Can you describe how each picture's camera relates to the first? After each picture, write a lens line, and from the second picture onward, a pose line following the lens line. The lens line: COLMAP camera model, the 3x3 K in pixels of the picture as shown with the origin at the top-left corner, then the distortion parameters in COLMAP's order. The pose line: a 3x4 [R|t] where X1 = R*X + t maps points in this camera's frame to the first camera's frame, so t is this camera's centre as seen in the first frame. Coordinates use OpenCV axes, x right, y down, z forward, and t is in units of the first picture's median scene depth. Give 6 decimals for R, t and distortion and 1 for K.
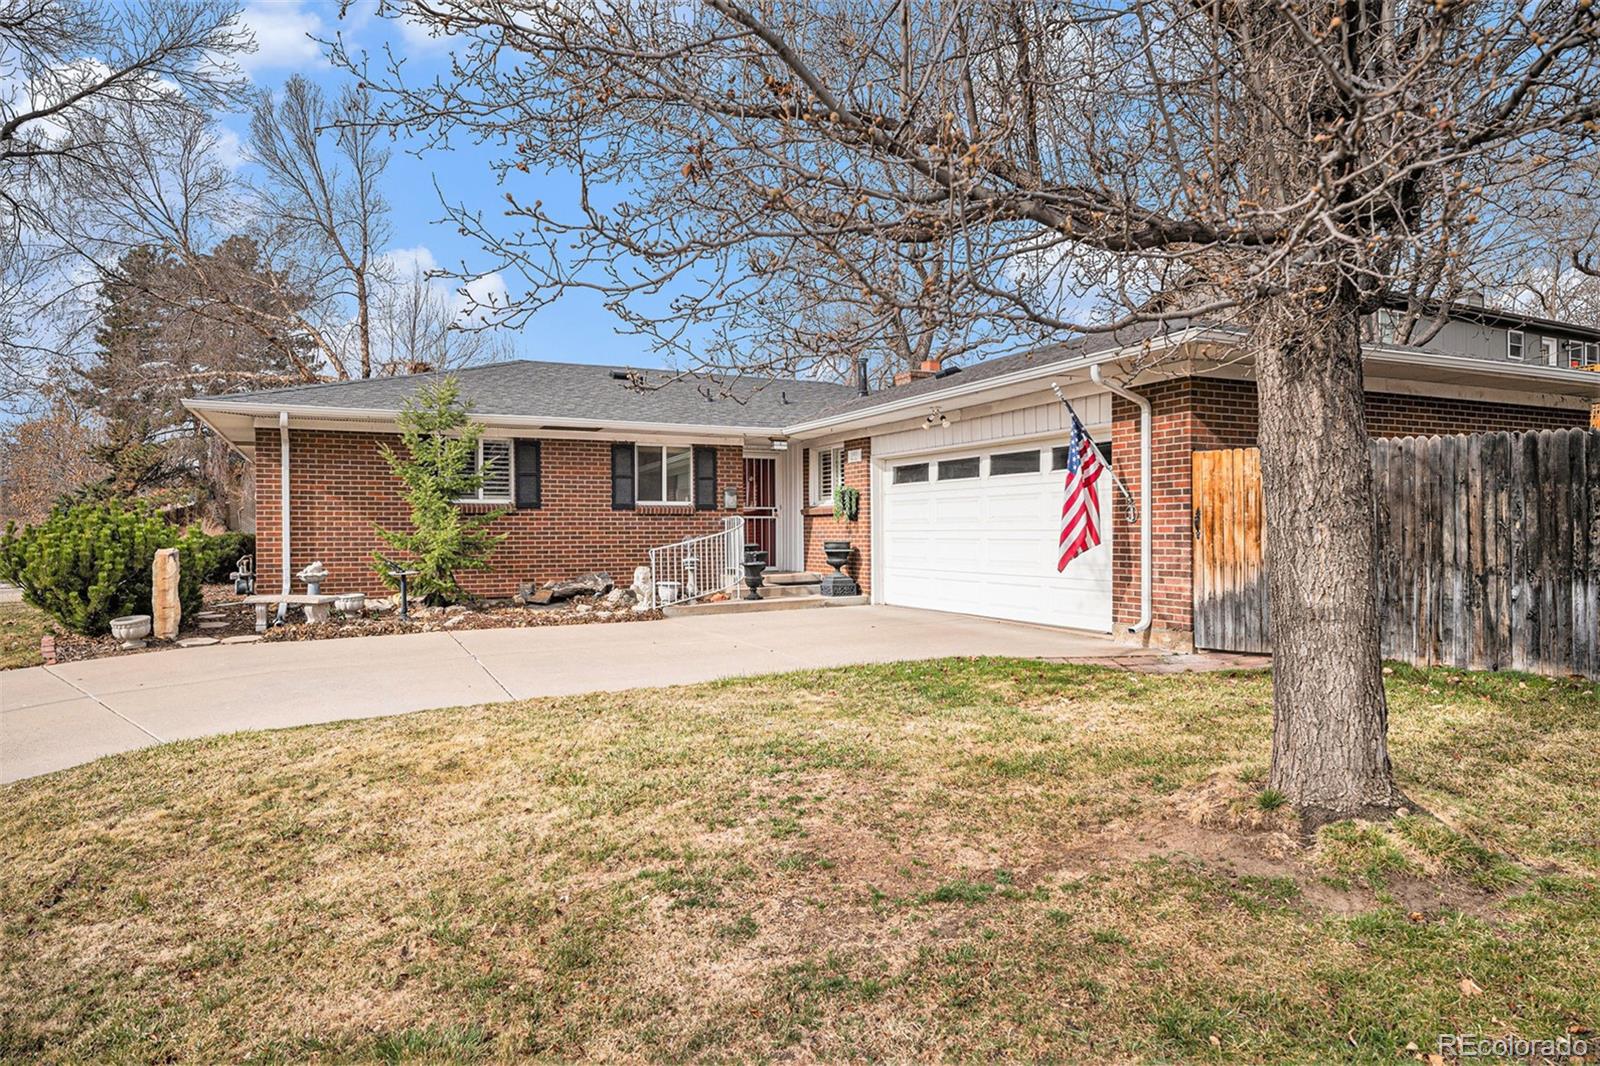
lens RADIAL K [[979.0, 0, 800.0], [0, 979.0, 528.2], [0, 0, 1]] dist [-0.003853, -0.000450]
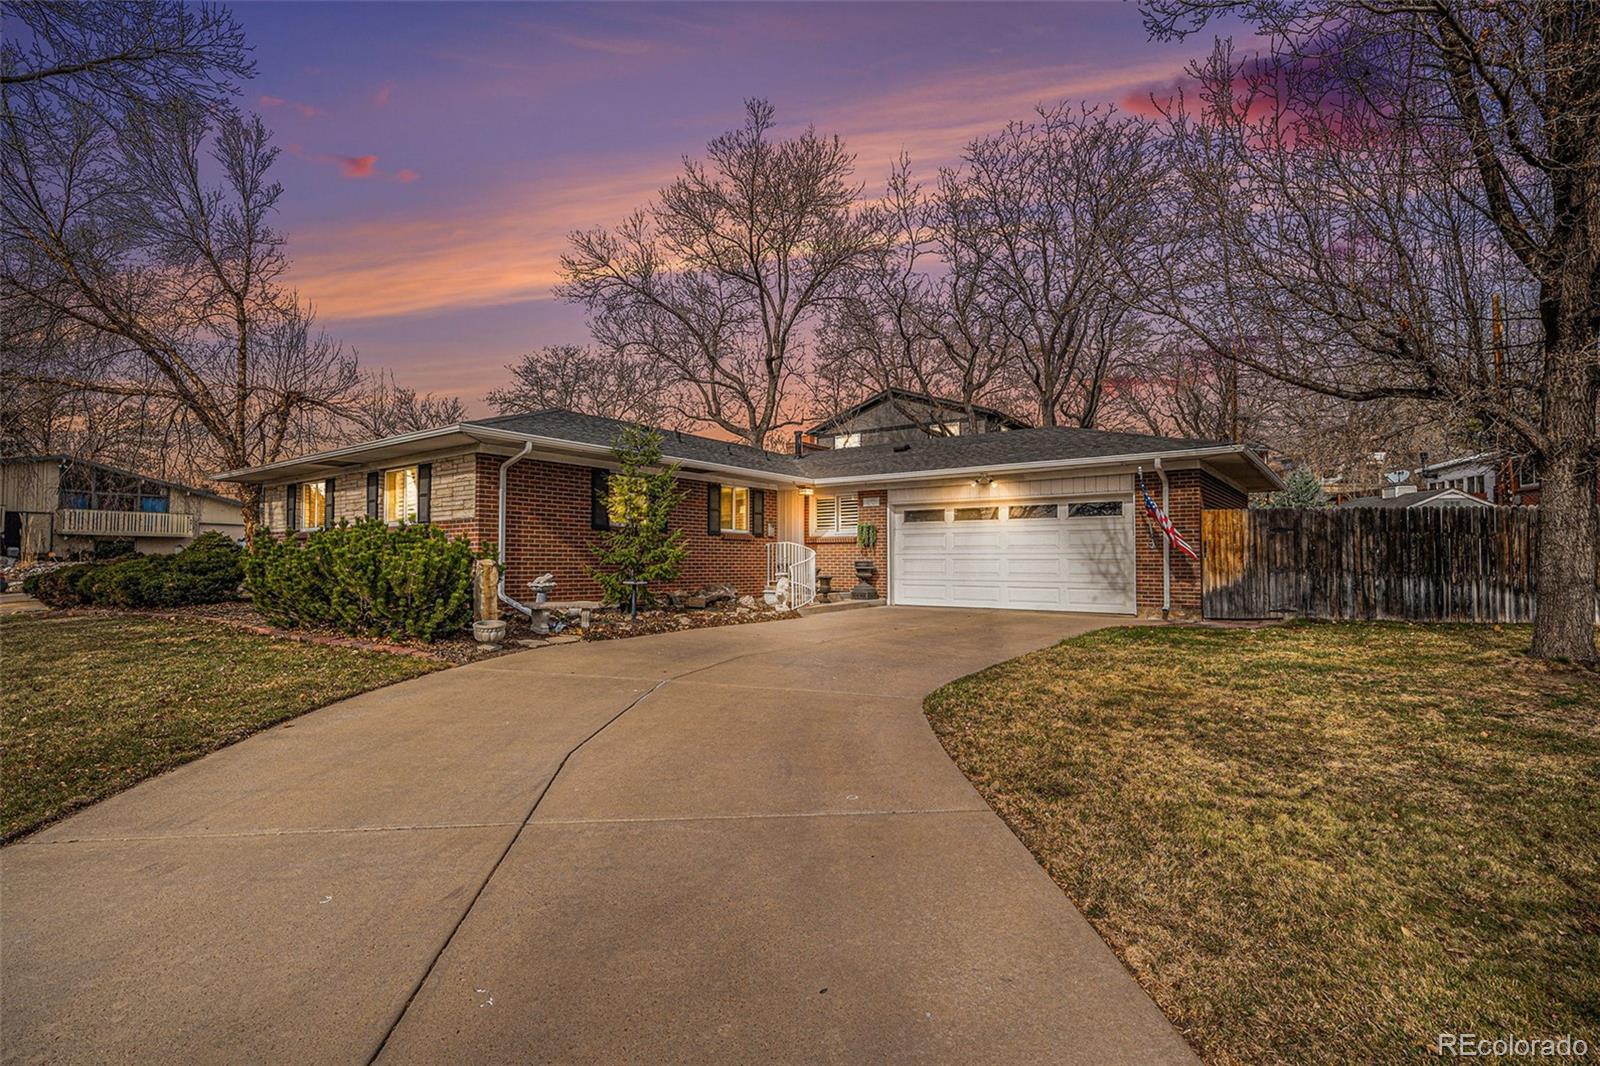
lens RADIAL K [[749.8, 0, 799.7], [0, 749.8, 544.9], [0, 0, 1]] dist [0.002161, -0.000674]
pose [[0.879750, 0.019963, 0.475017, -0.938160], [-0.009007, 0.999639, -0.025328, 0.029765], [-0.475351, 0.018004, 0.879612, 0.138063]]
